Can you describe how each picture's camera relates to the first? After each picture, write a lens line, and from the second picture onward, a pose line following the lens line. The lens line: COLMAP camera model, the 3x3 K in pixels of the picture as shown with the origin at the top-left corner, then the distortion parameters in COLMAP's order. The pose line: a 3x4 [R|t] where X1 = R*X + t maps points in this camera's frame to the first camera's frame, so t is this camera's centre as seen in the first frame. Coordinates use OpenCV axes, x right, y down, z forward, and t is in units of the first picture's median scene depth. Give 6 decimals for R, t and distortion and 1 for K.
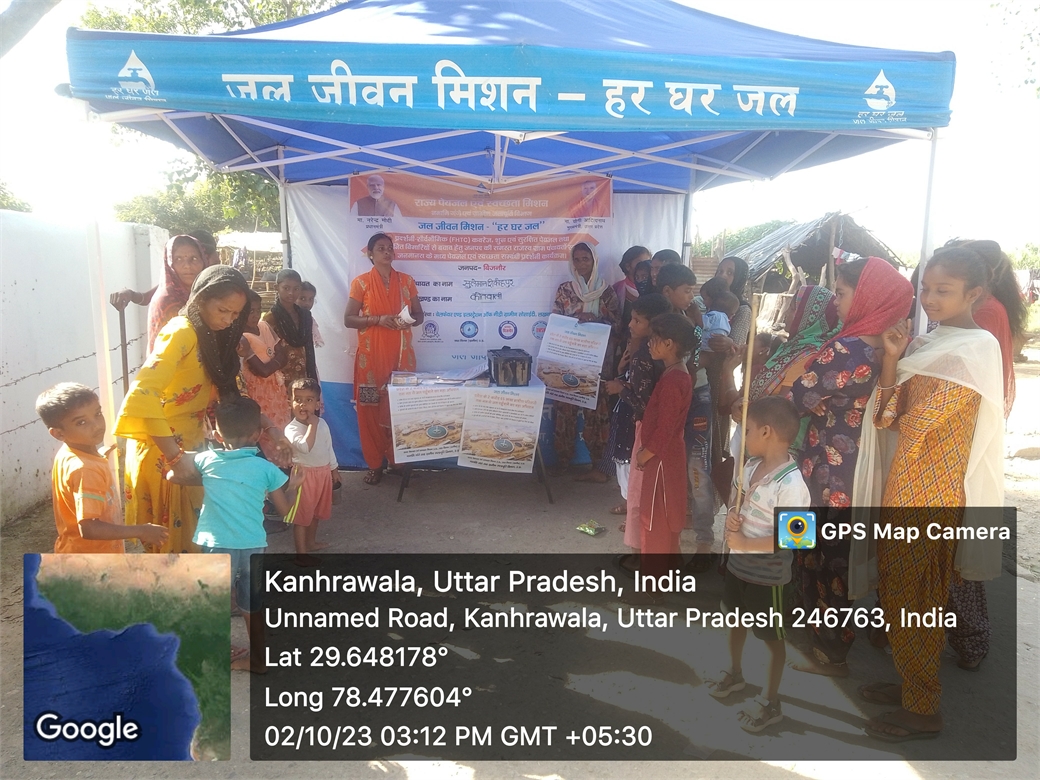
lens RADIAL K [[832.3, 0, 520.0], [0, 832.3, 390.0], [0, 0, 1]] dist [0.003941, -0.013254]
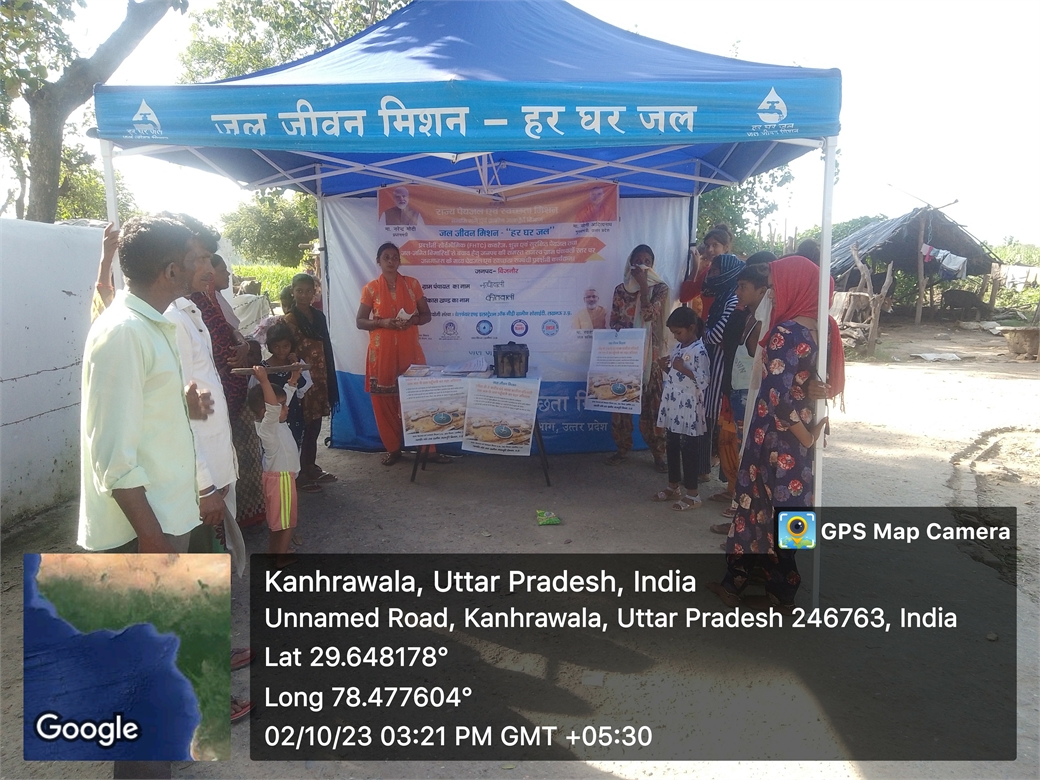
lens RADIAL K [[833.9, 0, 524.1], [0, 833.9, 403.4], [0, 0, 1]] dist [0.044836, -0.127175]
pose [[0.993337, 0.001475, -0.115236, 0.230527], [-0.000270, 0.999945, 0.010476, 0.030470], [0.115245, -0.010375, 0.993283, -0.165111]]
